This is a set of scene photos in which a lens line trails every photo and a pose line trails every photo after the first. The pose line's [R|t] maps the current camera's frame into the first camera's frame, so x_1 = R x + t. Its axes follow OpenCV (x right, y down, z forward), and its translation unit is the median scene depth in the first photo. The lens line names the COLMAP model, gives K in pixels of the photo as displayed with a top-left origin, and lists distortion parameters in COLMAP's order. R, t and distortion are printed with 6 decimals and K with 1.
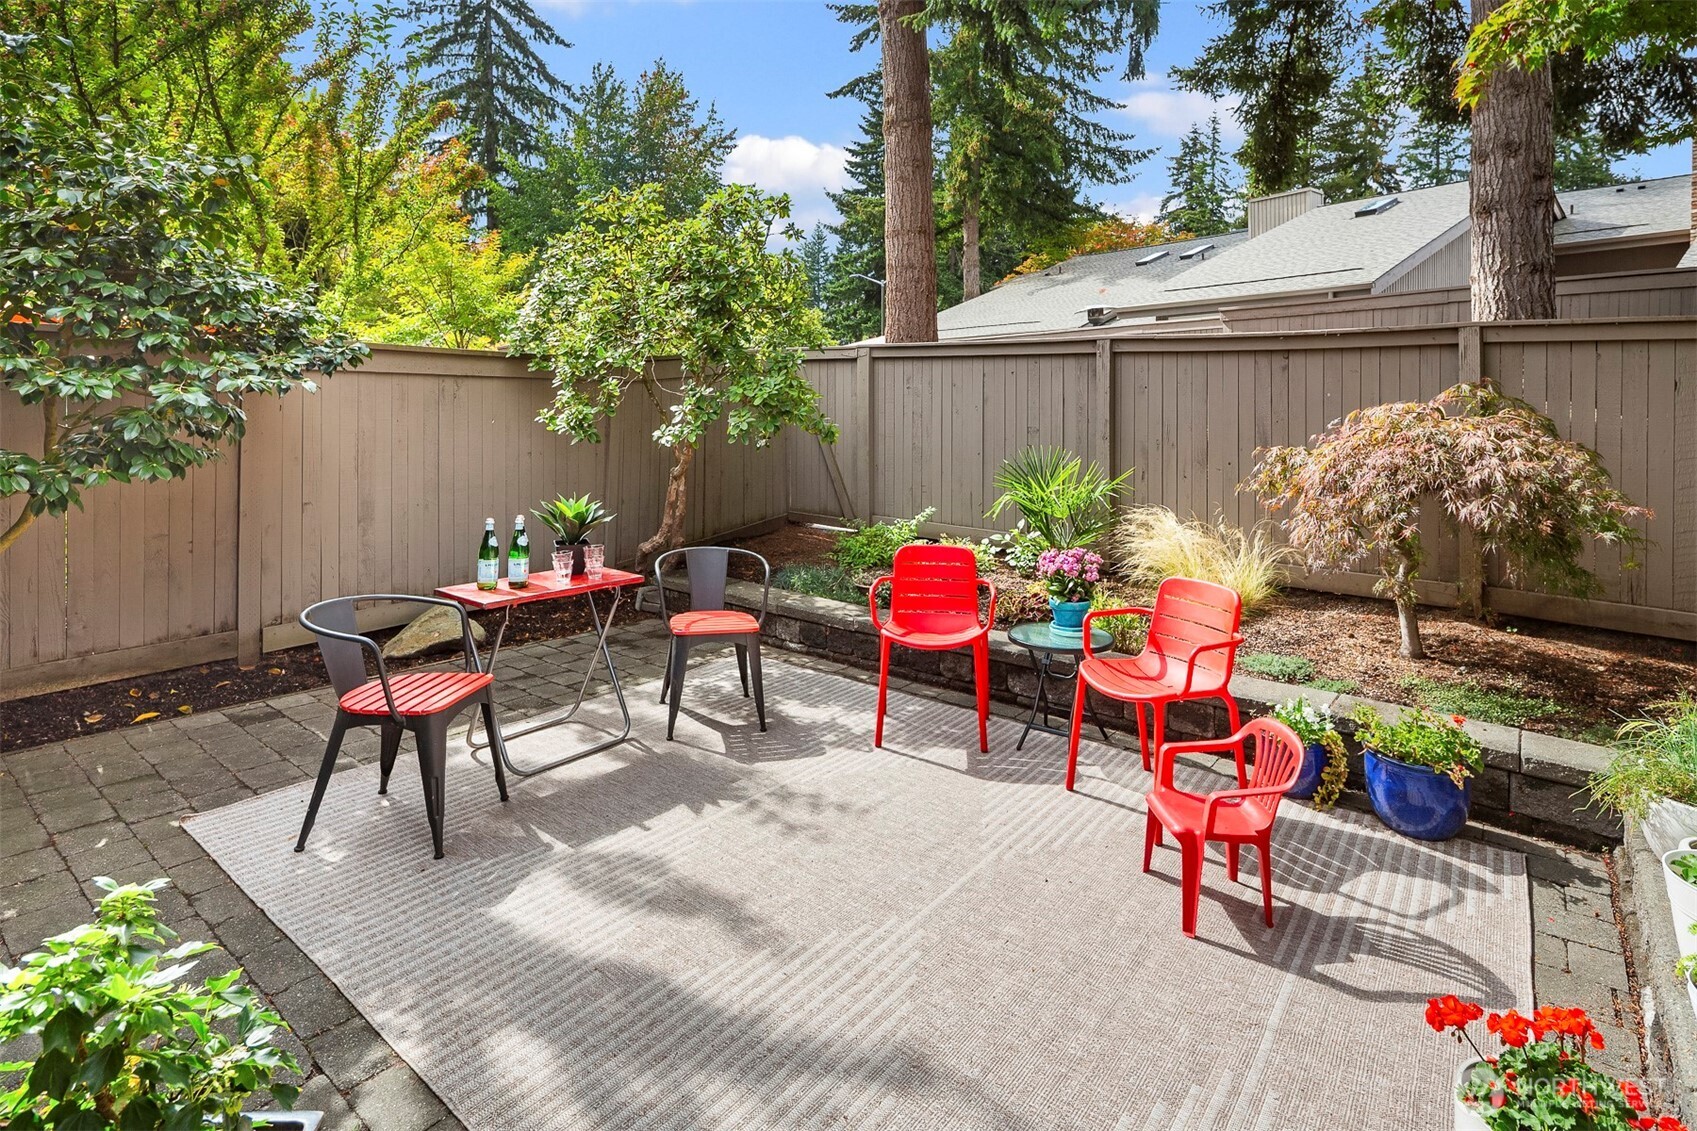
lens RADIAL K [[829.4, 0, 844.5], [0, 829.4, 535.8], [0, 0, 1]] dist [0.007002, 0.000286]
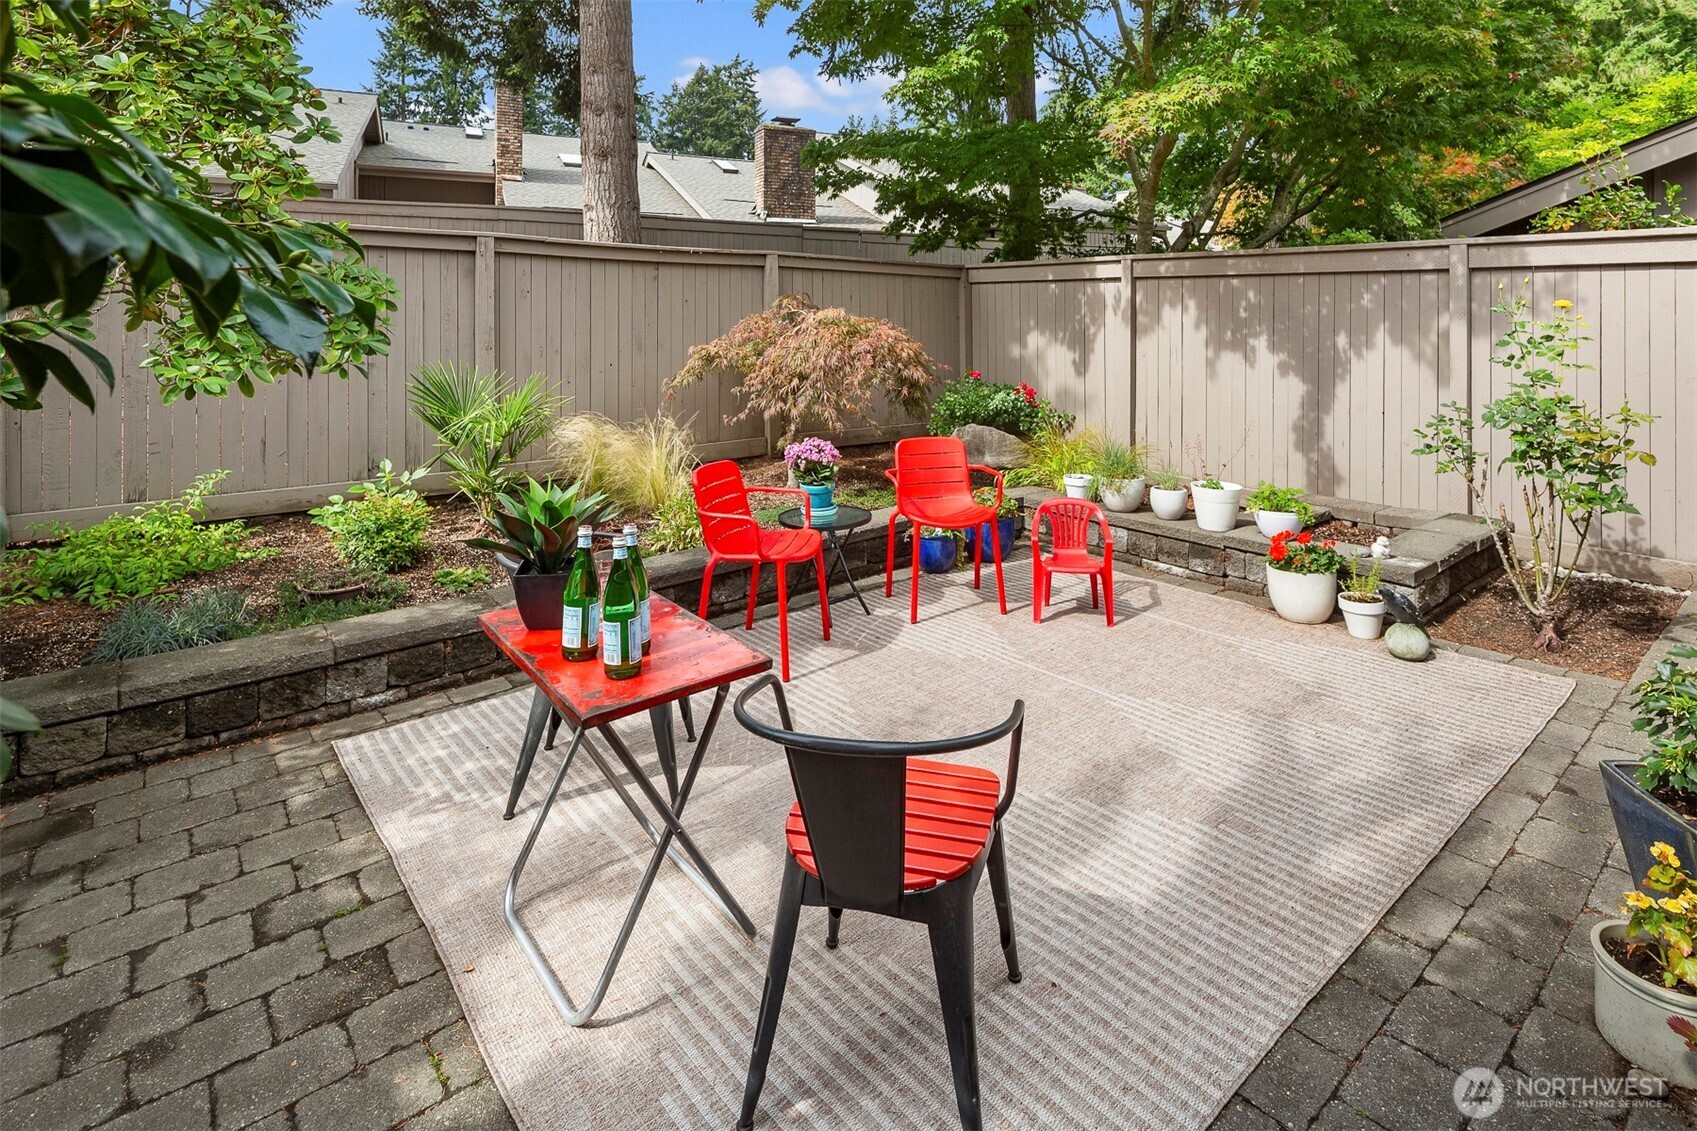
lens RADIAL K [[863.9, 0, 874.2], [0, 863.9, 458.3], [0, 0, 1]] dist [0.004559, -0.000046]
pose [[0.187314, -0.169711, 0.967529, -0.484345], [0.156741, 0.977506, 0.141116, -0.063498], [-0.969714, 0.125218, 0.209701, 0.391002]]
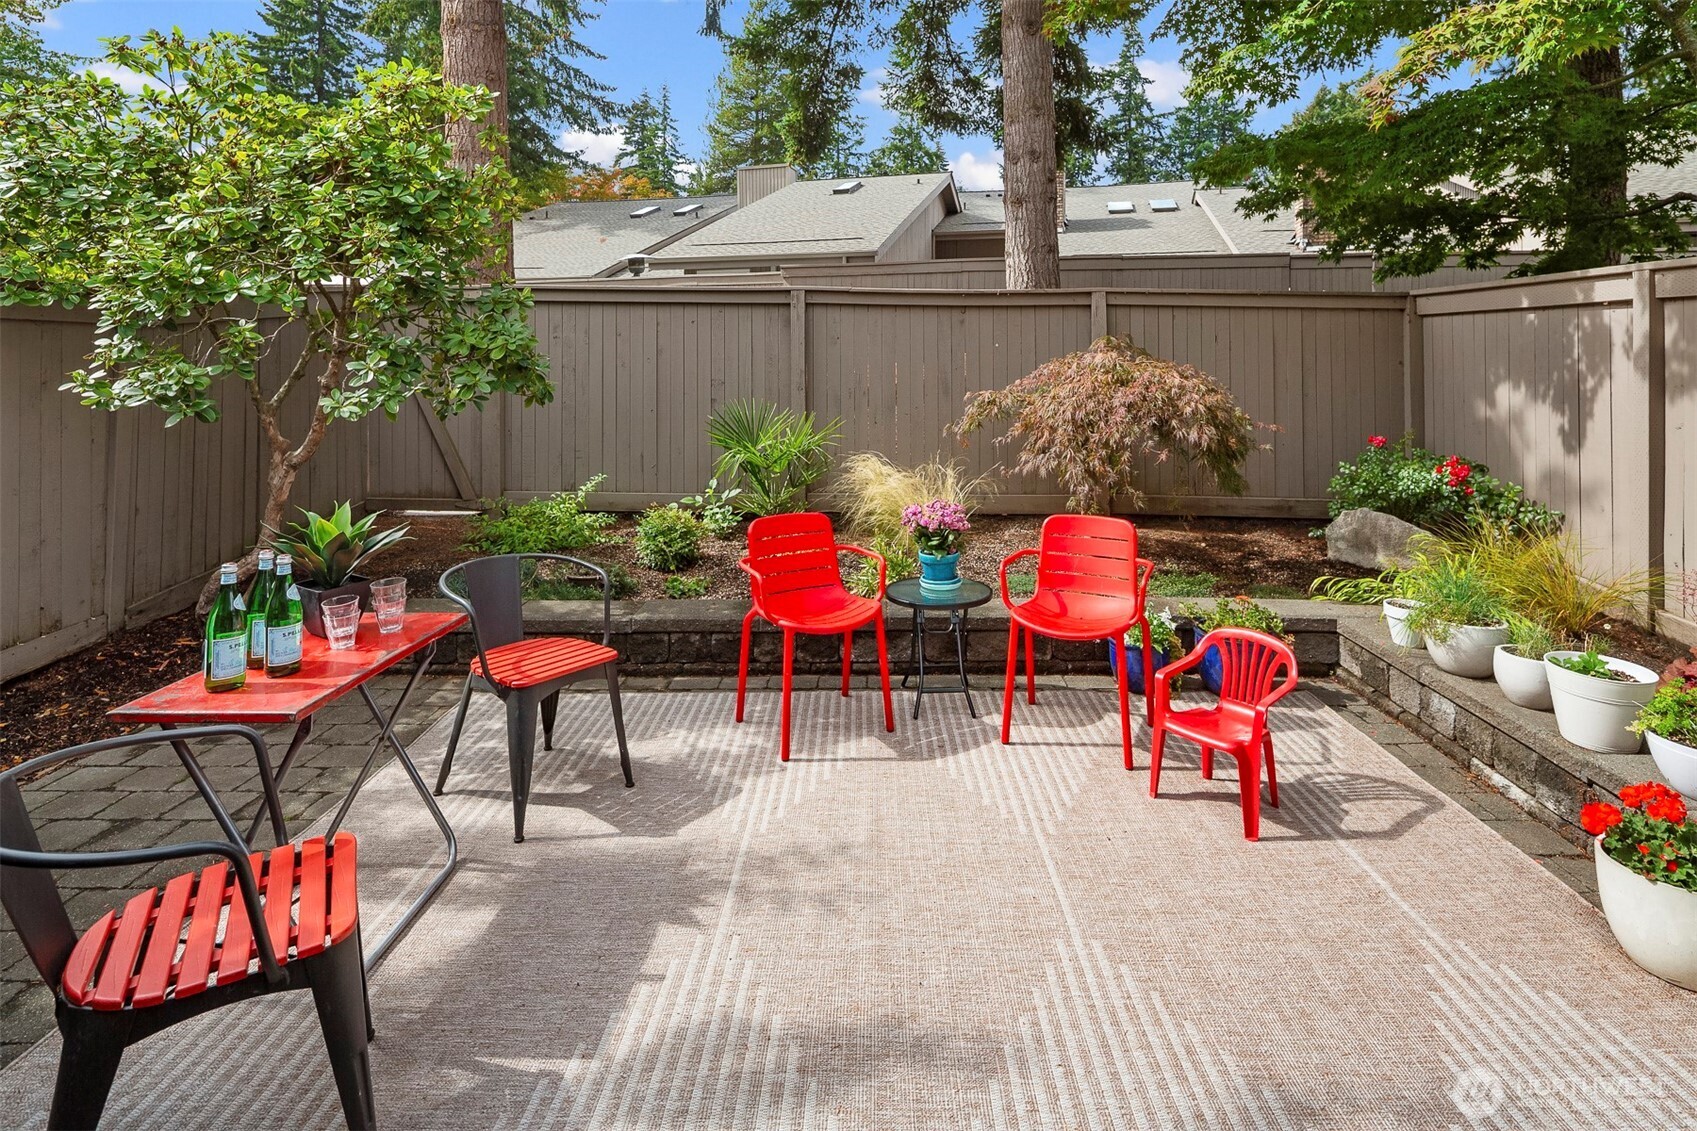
lens RADIAL K [[838.6, 0, 846.7], [0, 838.6, 460.8], [0, 0, 1]] dist [0.003616, -0.001965]
pose [[0.792541, -0.084441, 0.603944, -0.238414], [0.103725, 0.994602, 0.002946, -0.026790], [-0.600932, 0.060309, 0.797021, 0.157948]]
